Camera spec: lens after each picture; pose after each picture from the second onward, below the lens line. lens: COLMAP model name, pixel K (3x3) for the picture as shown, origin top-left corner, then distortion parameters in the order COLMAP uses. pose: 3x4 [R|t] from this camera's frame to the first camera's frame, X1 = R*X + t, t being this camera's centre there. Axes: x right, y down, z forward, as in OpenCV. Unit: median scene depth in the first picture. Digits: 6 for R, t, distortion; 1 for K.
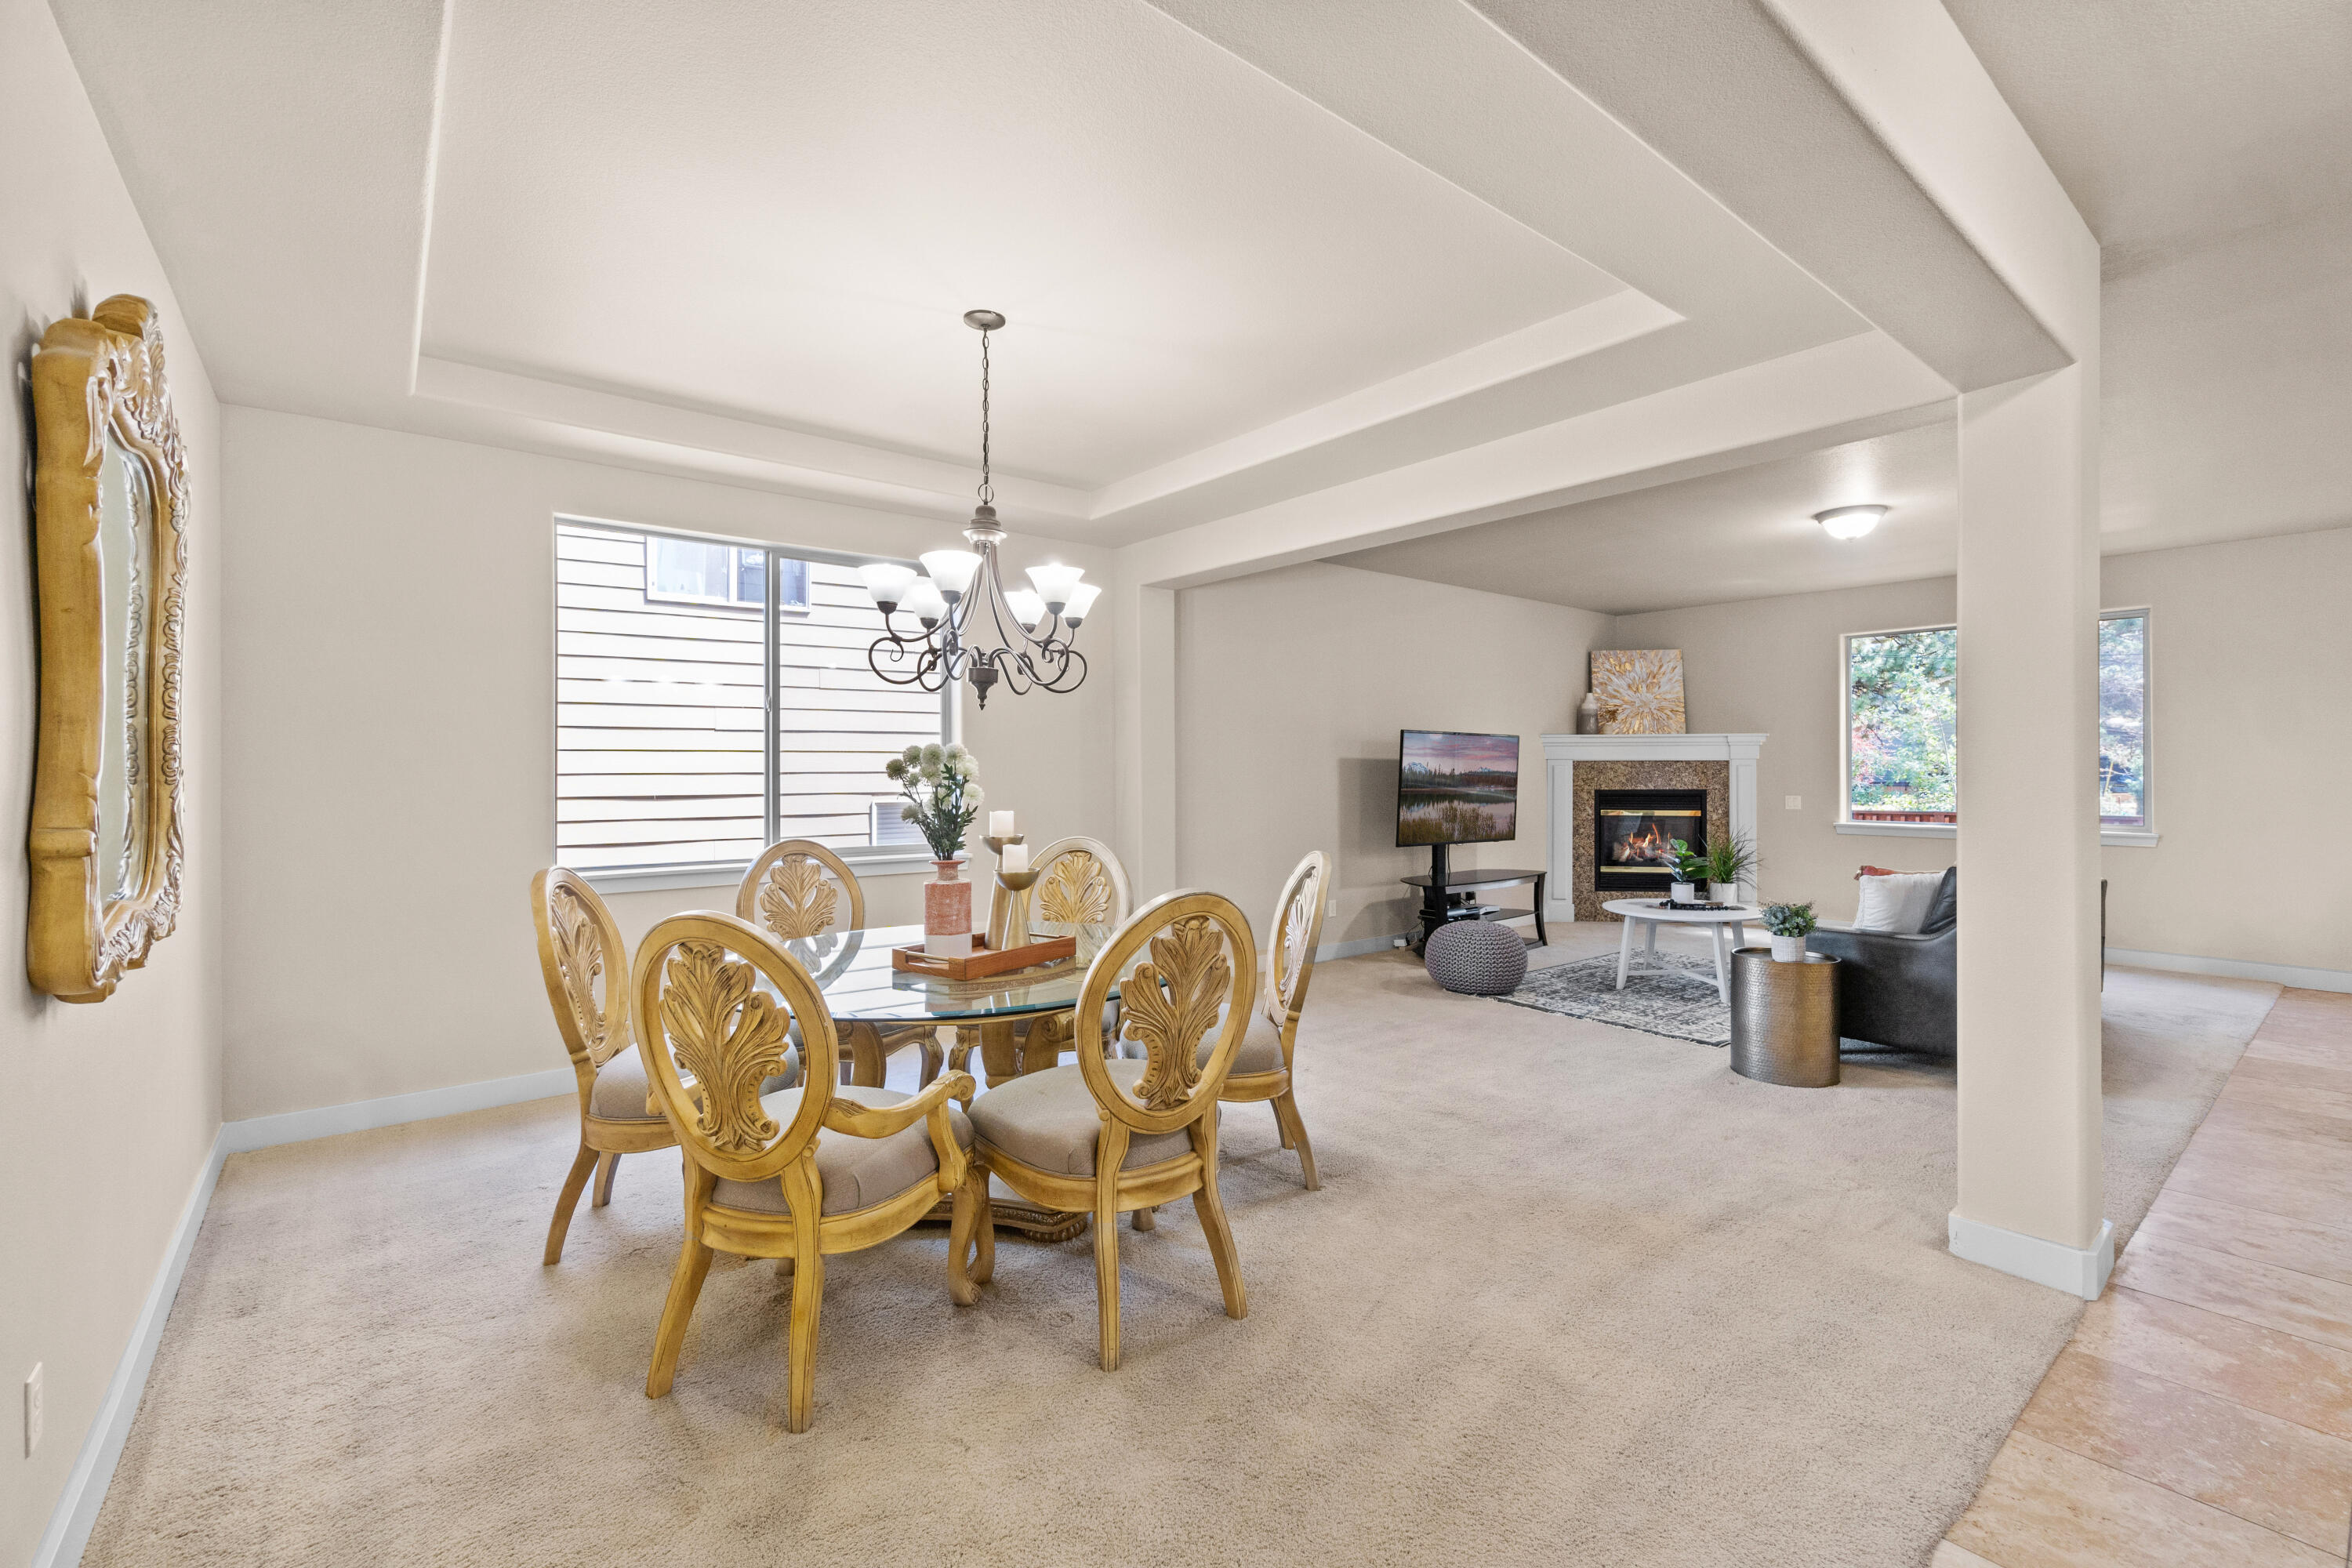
lens RADIAL K [[1022.8, 0, 1185.7], [0, 1022.8, 772.2], [0, 0, 1]] dist [-0.000301, -0.000459]
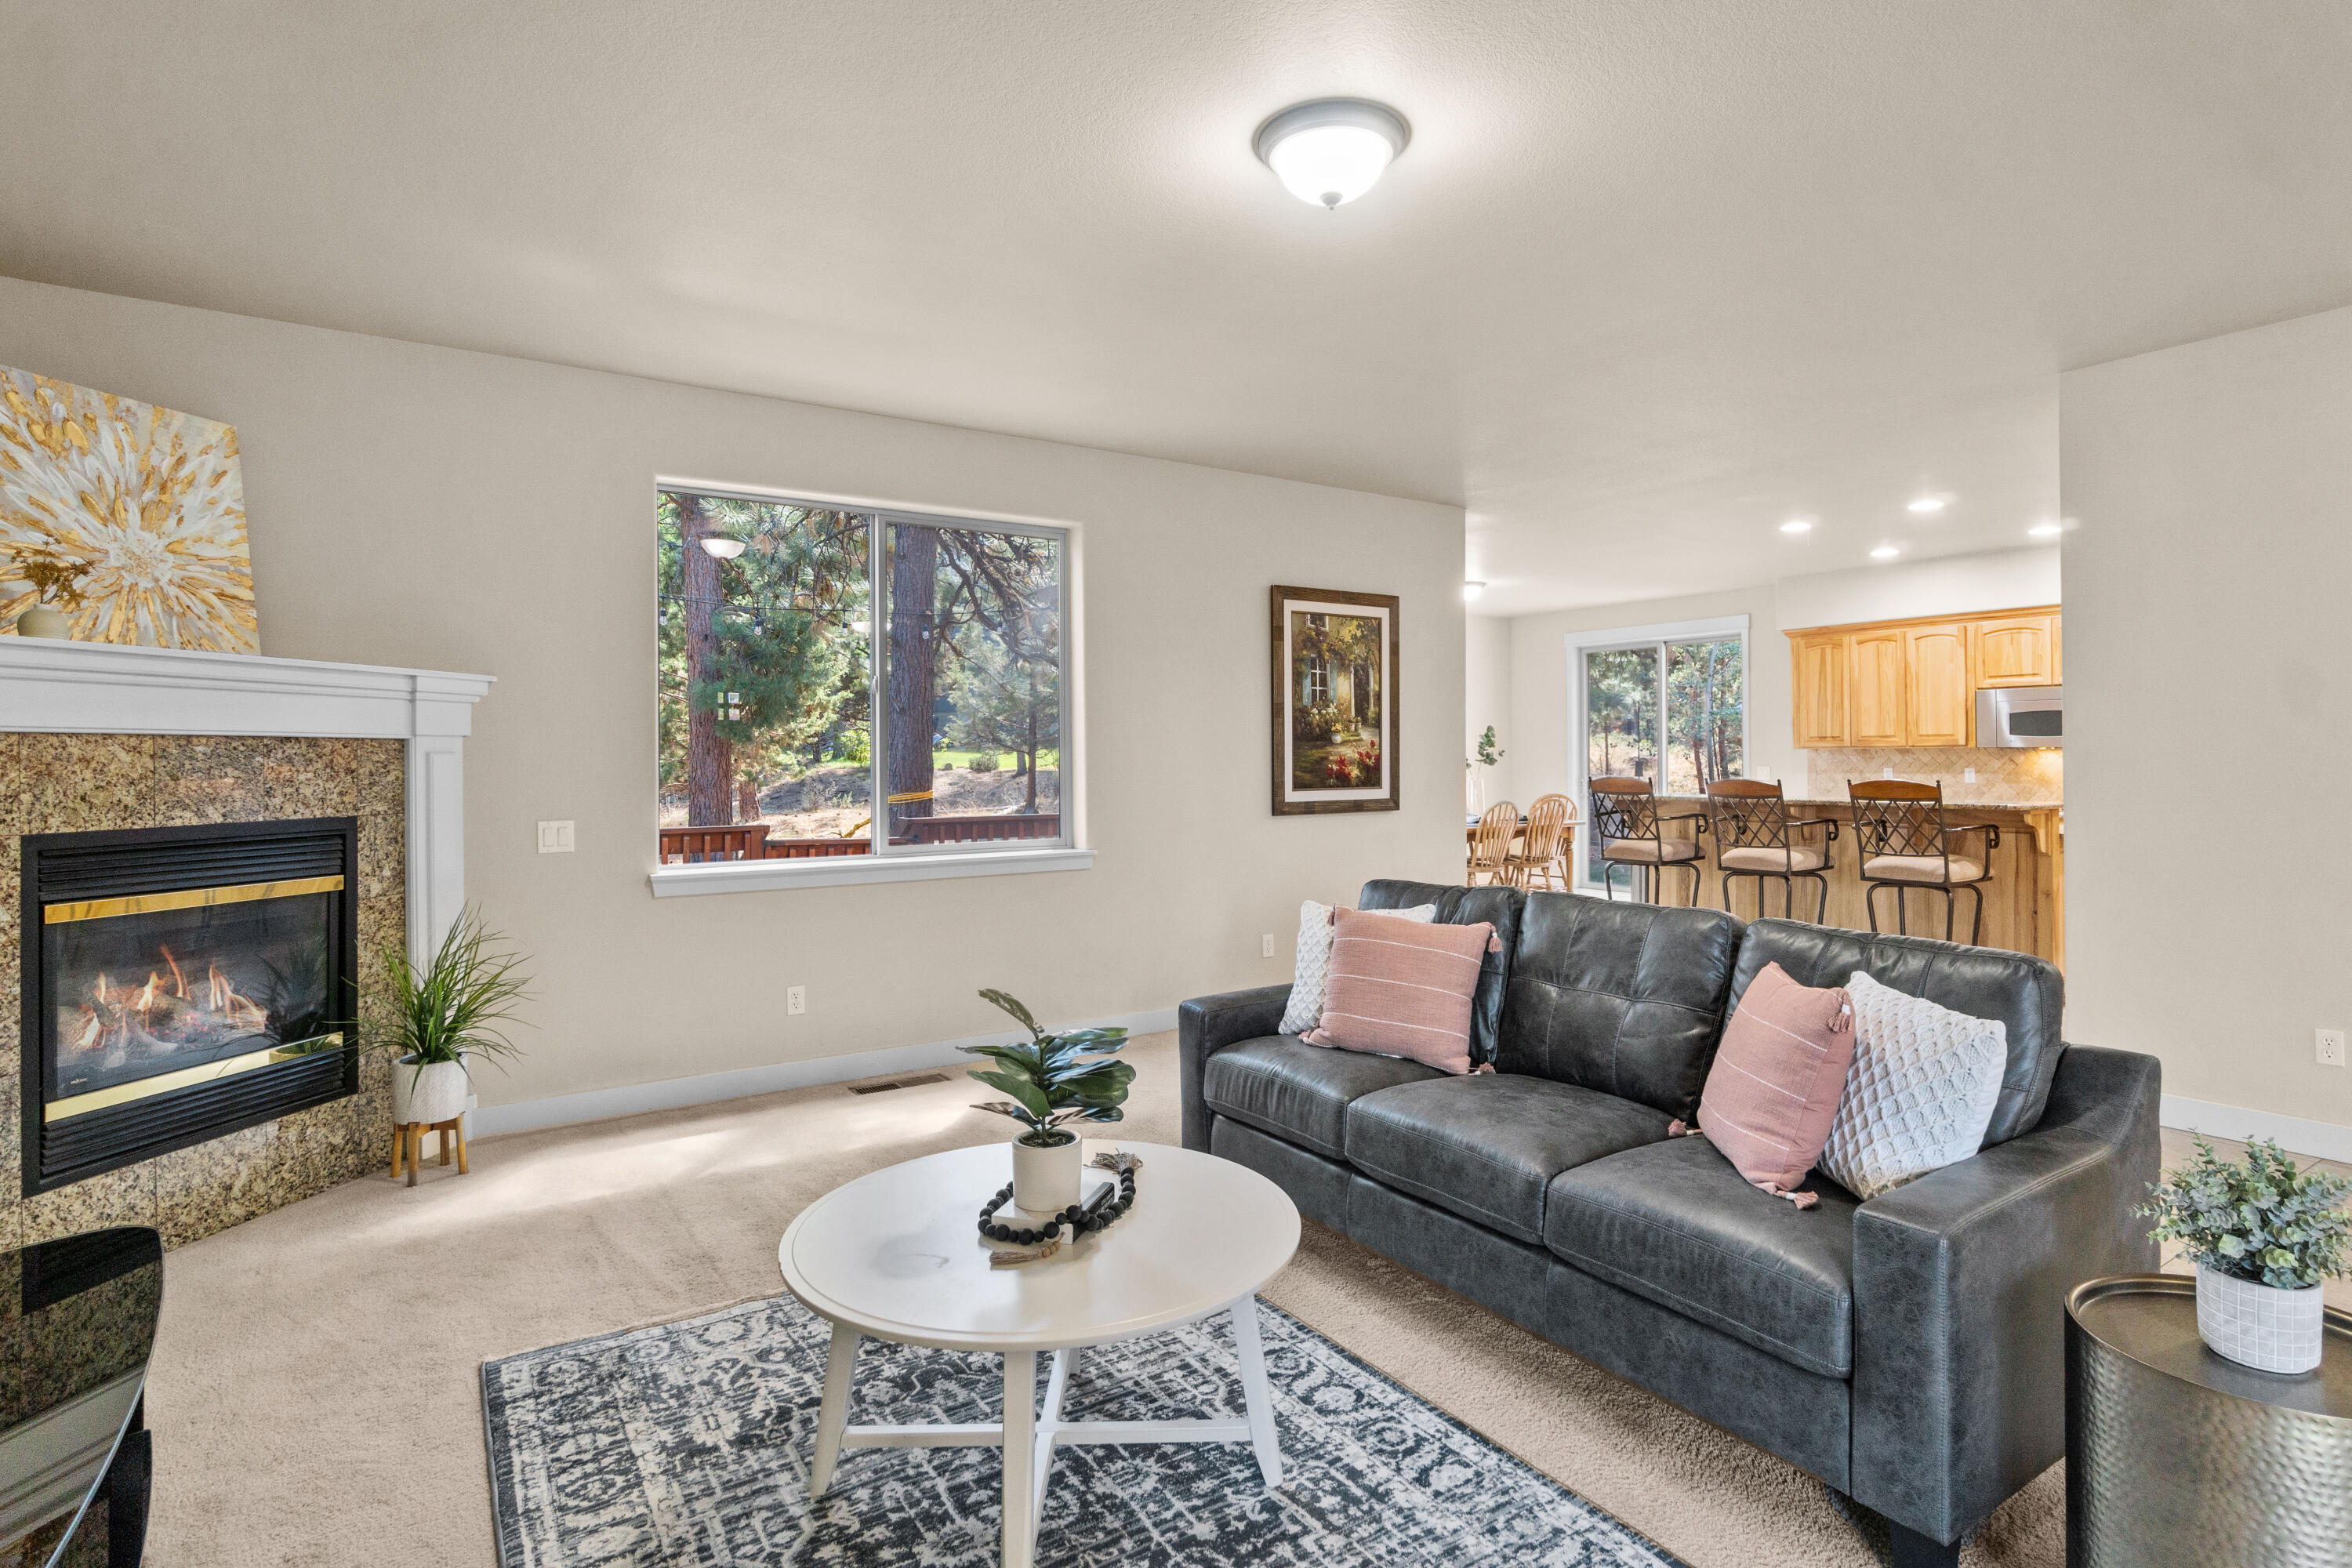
lens RADIAL K [[1208.0, 0, 1209.0], [0, 1208.0, 752.1], [0, 0, 1]] dist [-0.001604, 0.001018]
pose [[0.082157, 0.007284, 0.996593, 0.100684], [0.010376, 0.999913, -0.008164, 0.000410], [-0.996565, 0.011011, 0.082074, 0.667299]]
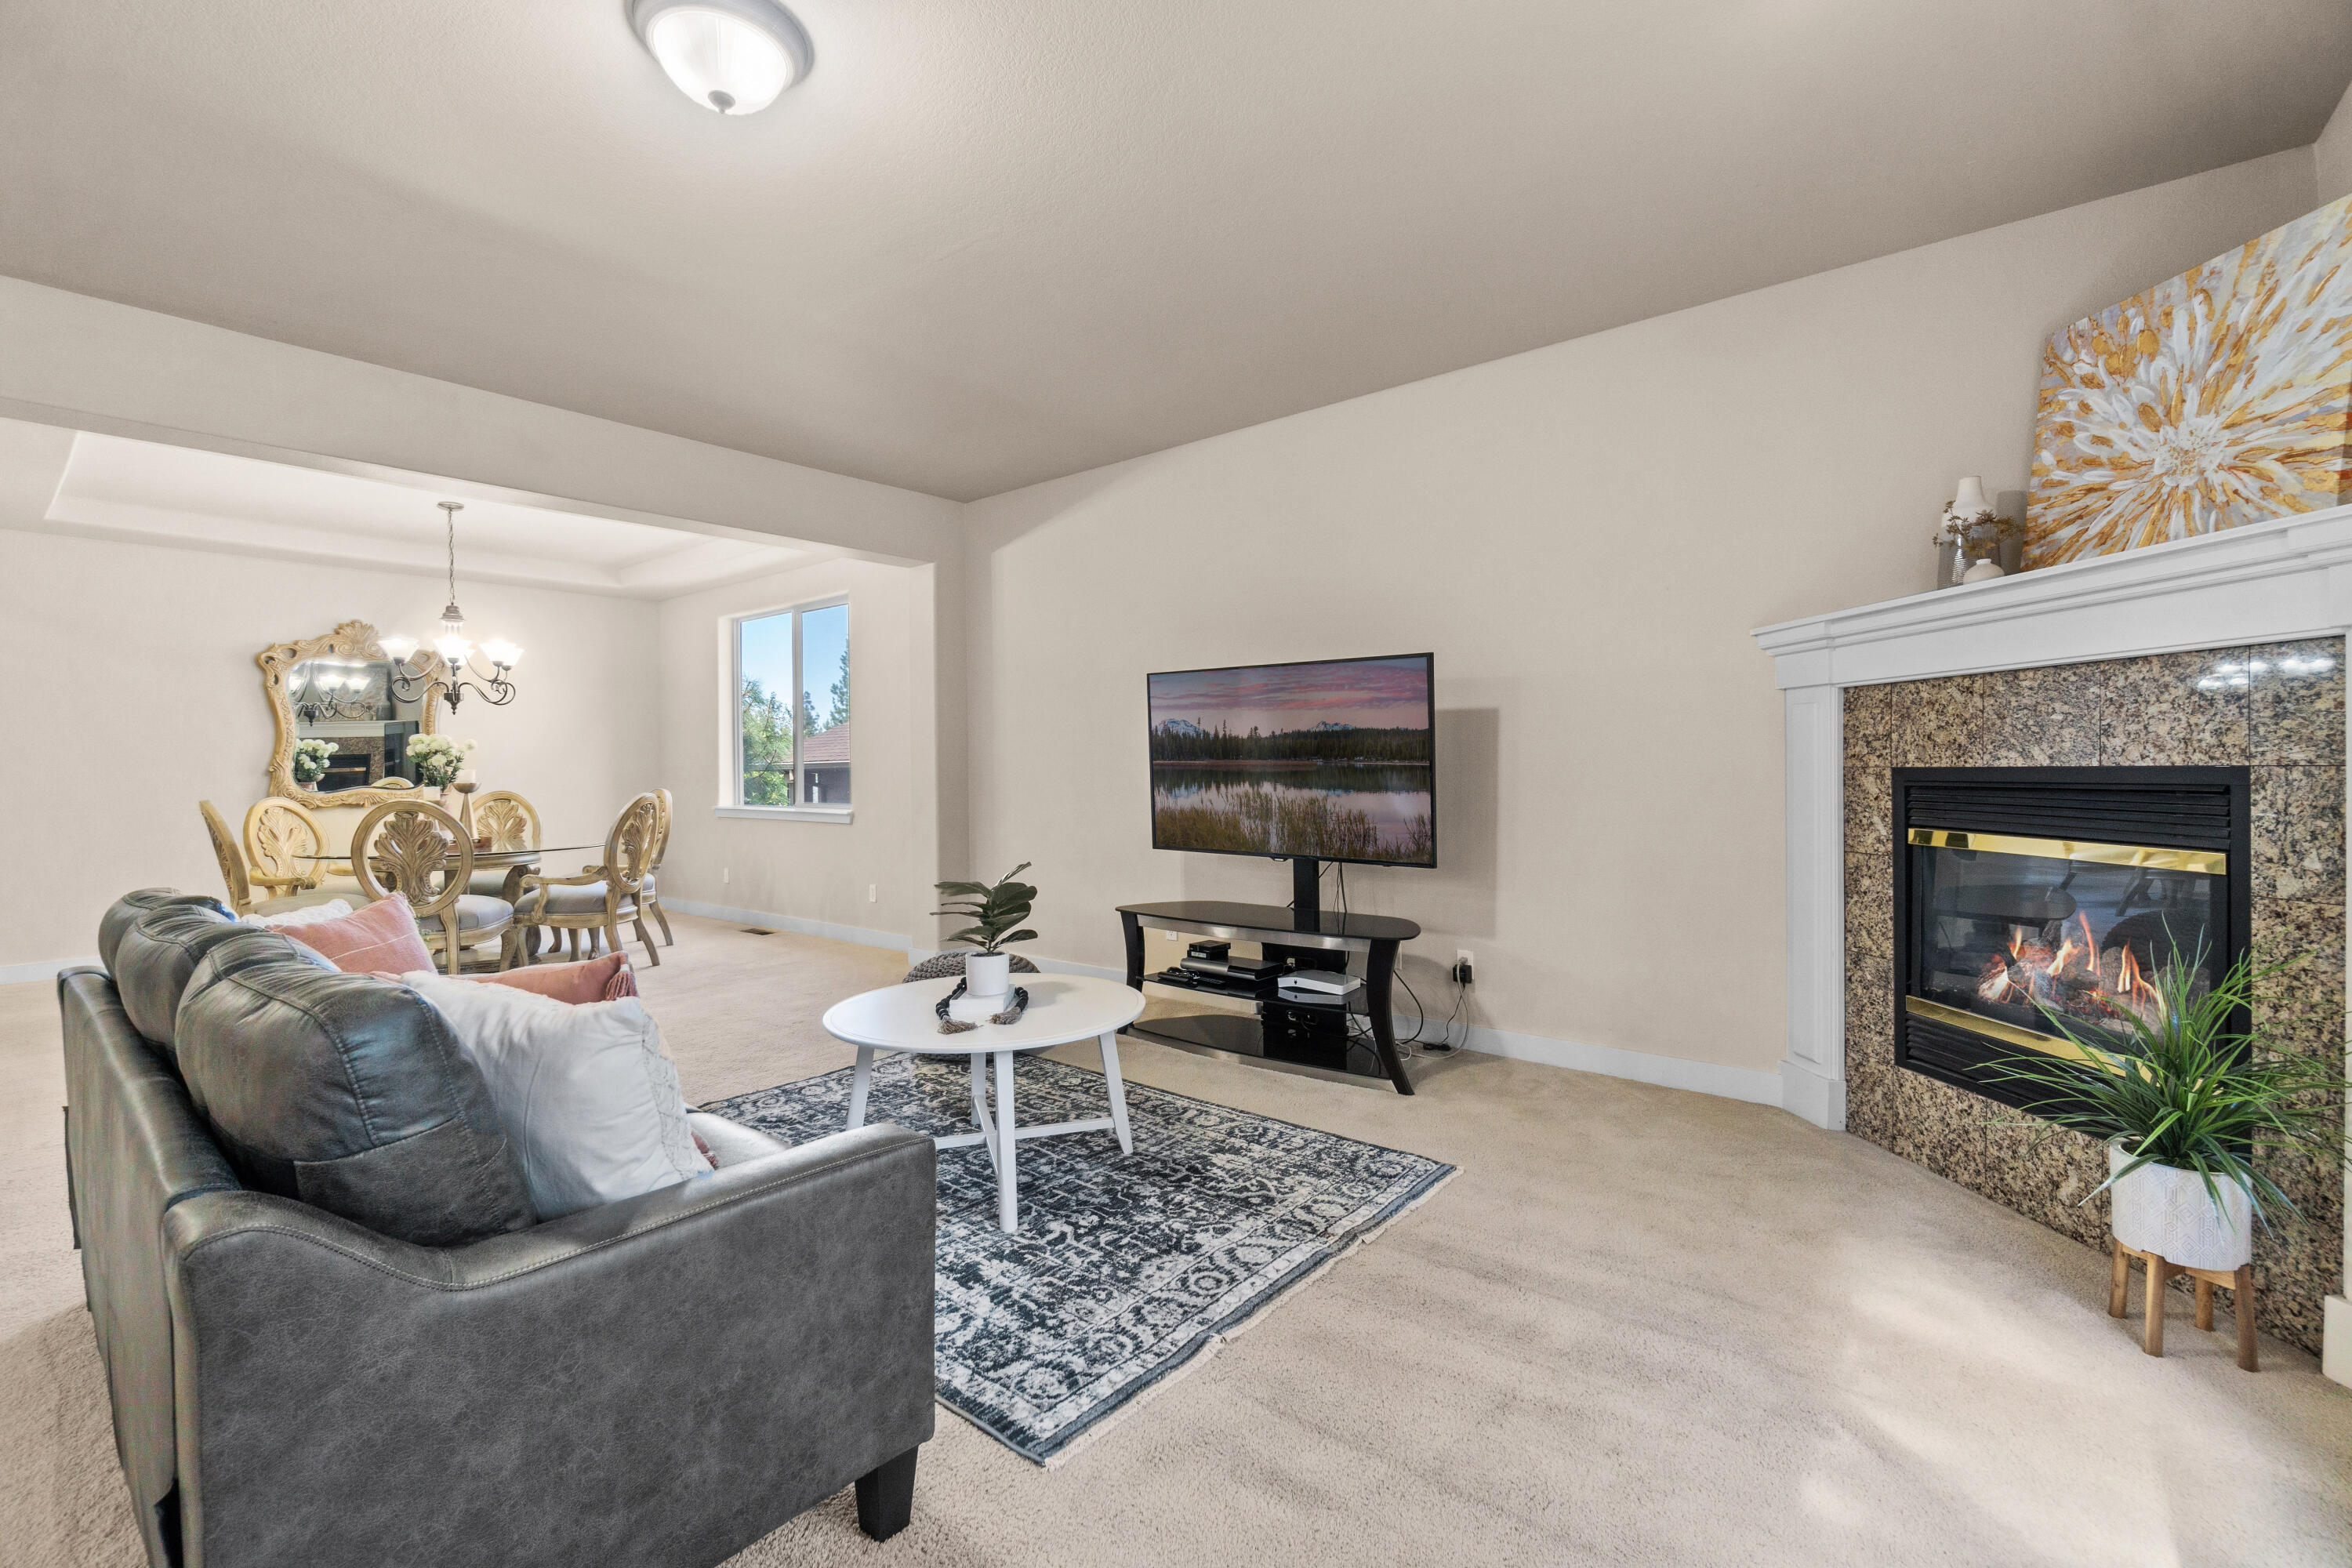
lens RADIAL K [[1022.8, 0, 1188.6], [0, 1022.8, 773.4], [0, 0, 1]] dist [-0.000301, -0.000459]
pose [[0.199361, 0.007144, -0.979900, 0.705012], [0.006808, 0.999939, 0.008676, 0.014928], [0.979903, -0.008401, 0.199300, 0.721097]]
